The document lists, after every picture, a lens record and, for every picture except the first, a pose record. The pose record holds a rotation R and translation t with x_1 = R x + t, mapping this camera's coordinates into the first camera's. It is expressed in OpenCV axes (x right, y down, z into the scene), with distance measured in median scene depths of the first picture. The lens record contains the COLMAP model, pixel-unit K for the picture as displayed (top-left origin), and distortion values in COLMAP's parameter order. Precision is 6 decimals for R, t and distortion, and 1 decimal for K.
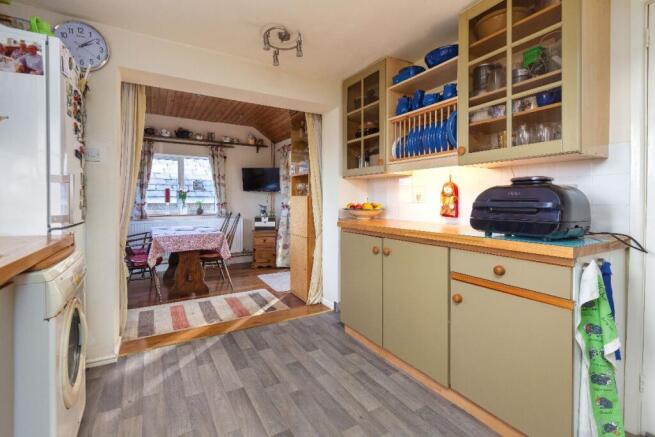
lens RADIAL K [[298.8, 0, 314.9], [0, 298.8, 214.9], [0, 0, 1]] dist [0.000238, 0.000168]
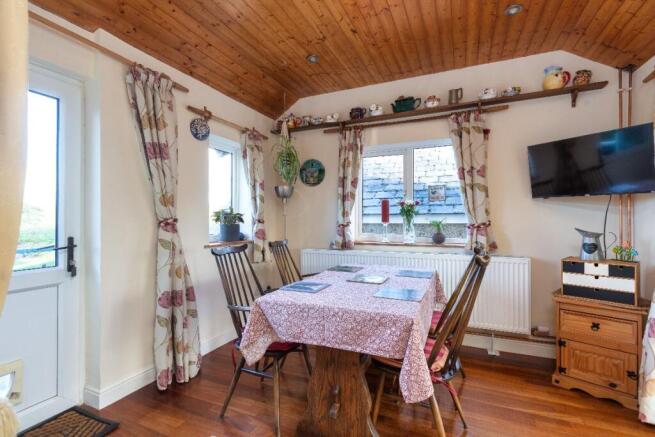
lens RADIAL K [[298.8, 0, 314.9], [0, 298.8, 214.9], [0, 0, 1]] dist [0.000238, 0.000168]
pose [[0.581553, -0.015363, -0.813364, -0.067593], [-0.033812, 0.998501, -0.043036, -0.025452], [0.812806, 0.052530, 0.580162, 0.501405]]
